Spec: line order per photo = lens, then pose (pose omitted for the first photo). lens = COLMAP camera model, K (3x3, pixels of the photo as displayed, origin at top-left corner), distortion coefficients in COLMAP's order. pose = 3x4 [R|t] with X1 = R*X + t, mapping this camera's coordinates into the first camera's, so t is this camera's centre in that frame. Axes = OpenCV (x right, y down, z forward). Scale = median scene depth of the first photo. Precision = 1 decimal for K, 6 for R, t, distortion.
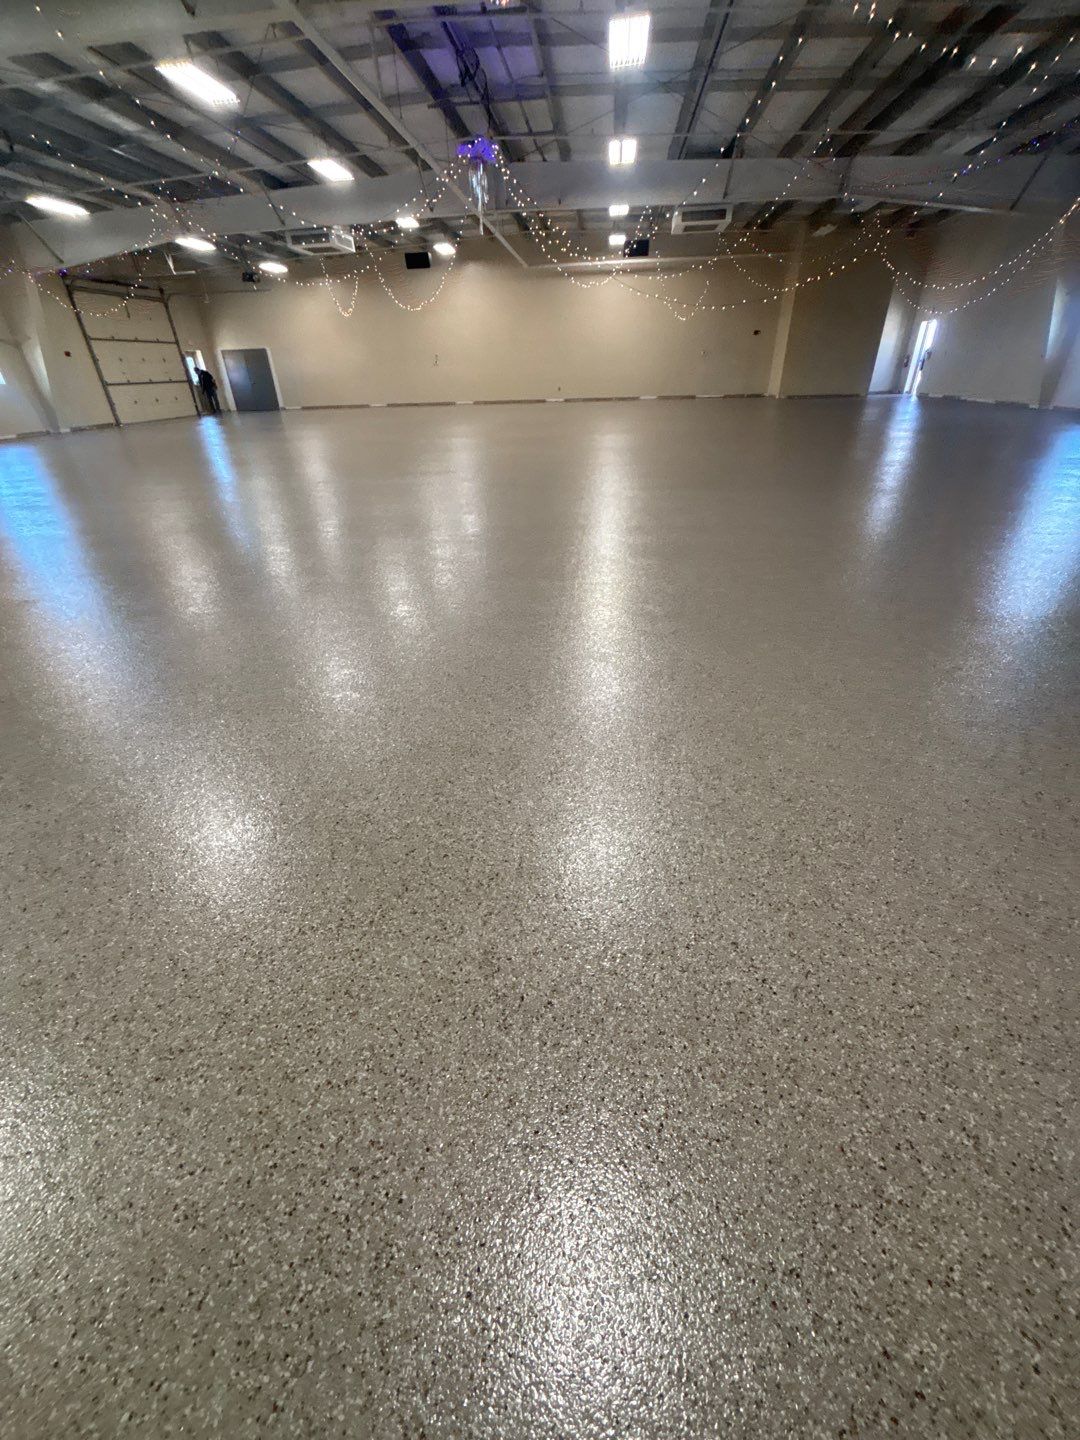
lens RADIAL K [[577.6, 0, 540.0], [0, 577.6, 720.0], [0, 0, 1]] dist [0.001977, -0.002979]
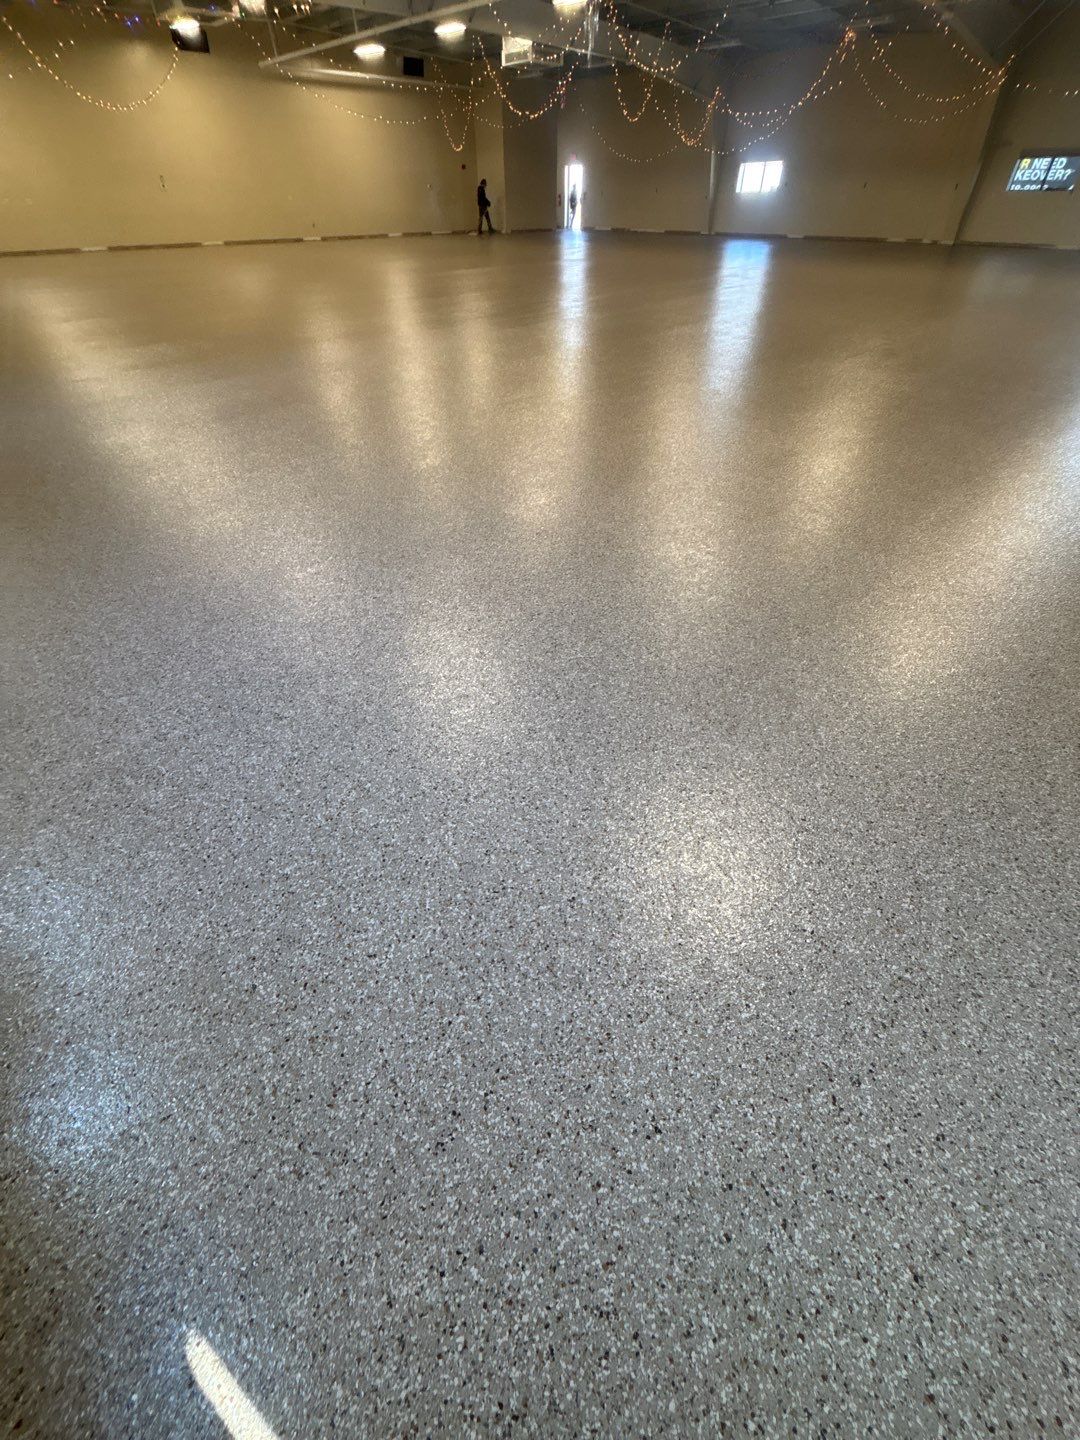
lens RADIAL K [[585.3, 0, 540.0], [0, 585.3, 720.0], [0, 0, 1]] dist [0.004678, -0.000971]
pose [[0.634848, -0.495184, 0.593095, -4.651122], [0.395035, 0.867734, 0.301639, -0.164284], [-0.664015, 0.042798, 0.746493, 0.601206]]
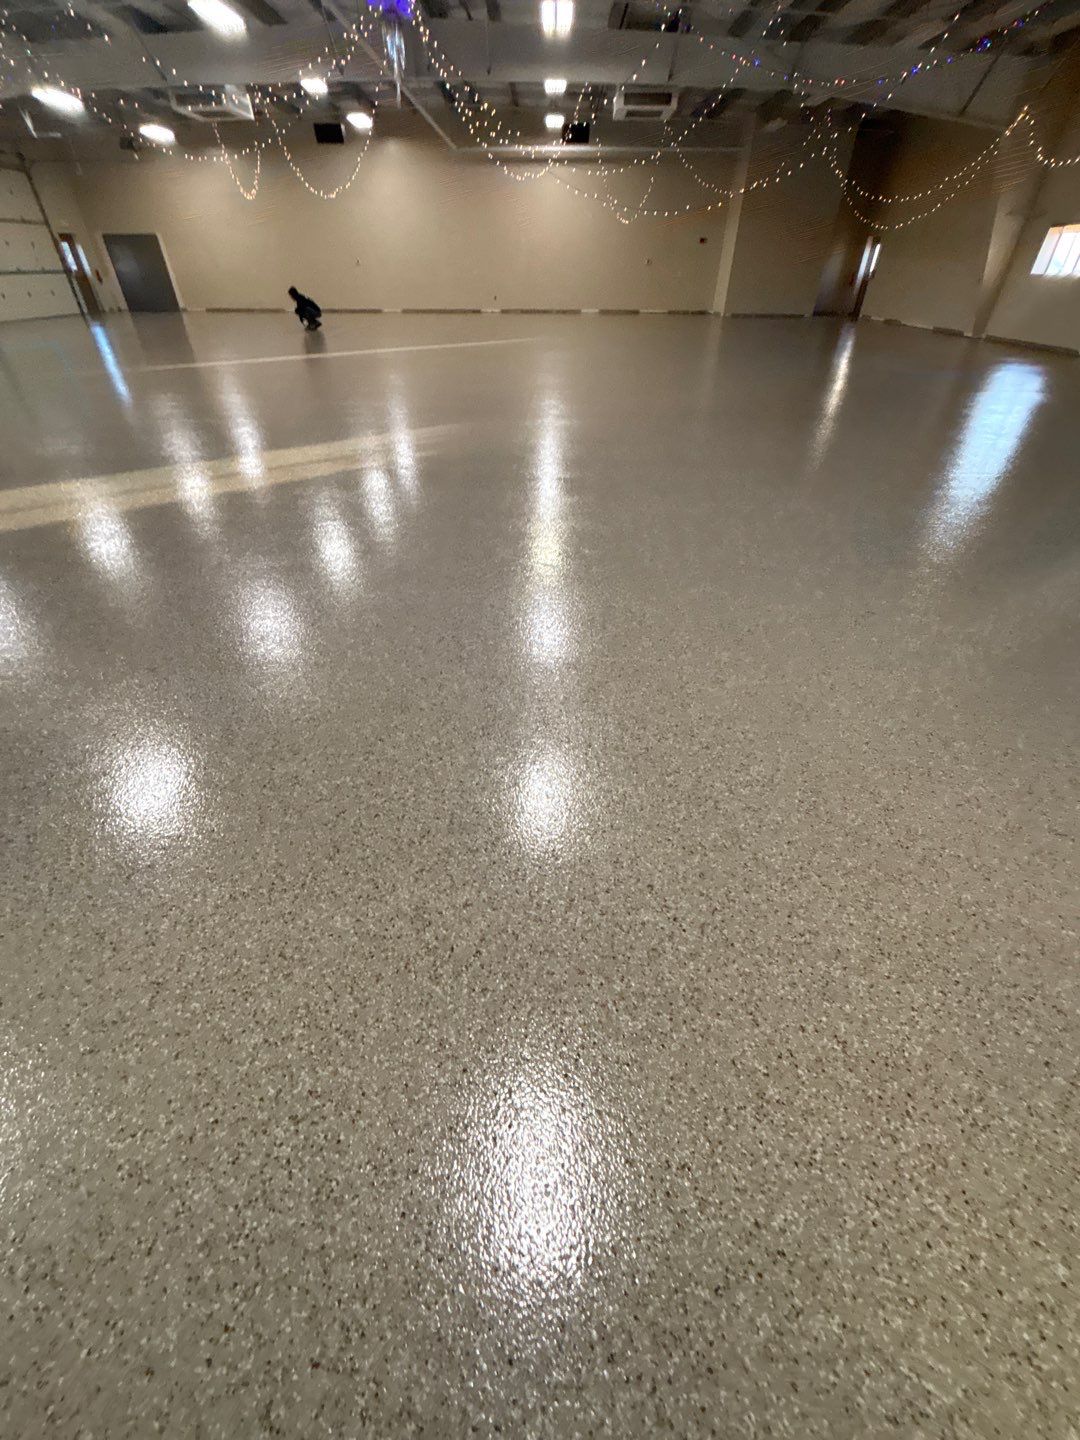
lens RADIAL K [[577.2, 0, 545.1], [0, 577.2, 720.4], [0, 0, 1]] dist [0.001176, -0.002926]
pose [[0.995156, -0.029842, 0.093673, 0.054064], [0.018557, 0.992708, 0.119103, -0.061115], [-0.096545, -0.116787, 0.988453, -0.015050]]
